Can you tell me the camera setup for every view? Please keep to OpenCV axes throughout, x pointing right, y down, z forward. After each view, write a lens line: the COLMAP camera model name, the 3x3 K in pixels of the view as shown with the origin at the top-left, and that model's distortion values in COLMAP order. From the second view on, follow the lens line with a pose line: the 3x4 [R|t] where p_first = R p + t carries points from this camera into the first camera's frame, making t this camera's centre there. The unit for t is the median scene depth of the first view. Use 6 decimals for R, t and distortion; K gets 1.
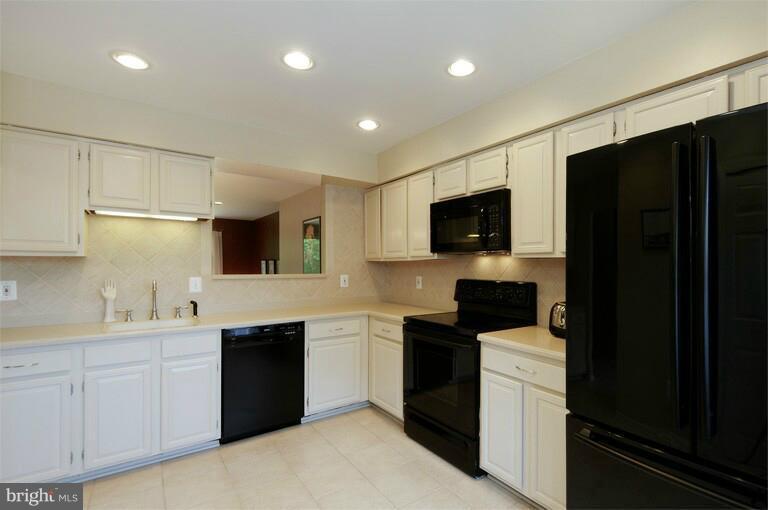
lens RADIAL K [[340.1, 0, 385.9], [0, 340.1, 257.9], [0, 0, 1]] dist [0.000537, -0.000121]
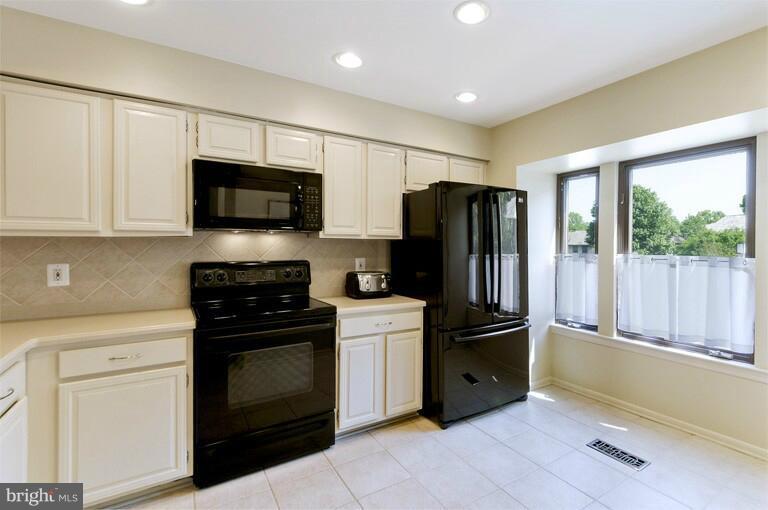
lens RADIAL K [[370.5, 0, 384.8], [0, 370.5, 235.9], [0, 0, 1]] dist [-0.018221, -0.000363]
pose [[0.063459, 0.020401, 0.997776, -0.721864], [-0.022385, 0.999569, -0.019014, 0.010357], [-0.997733, -0.021129, 0.063888, 0.637557]]
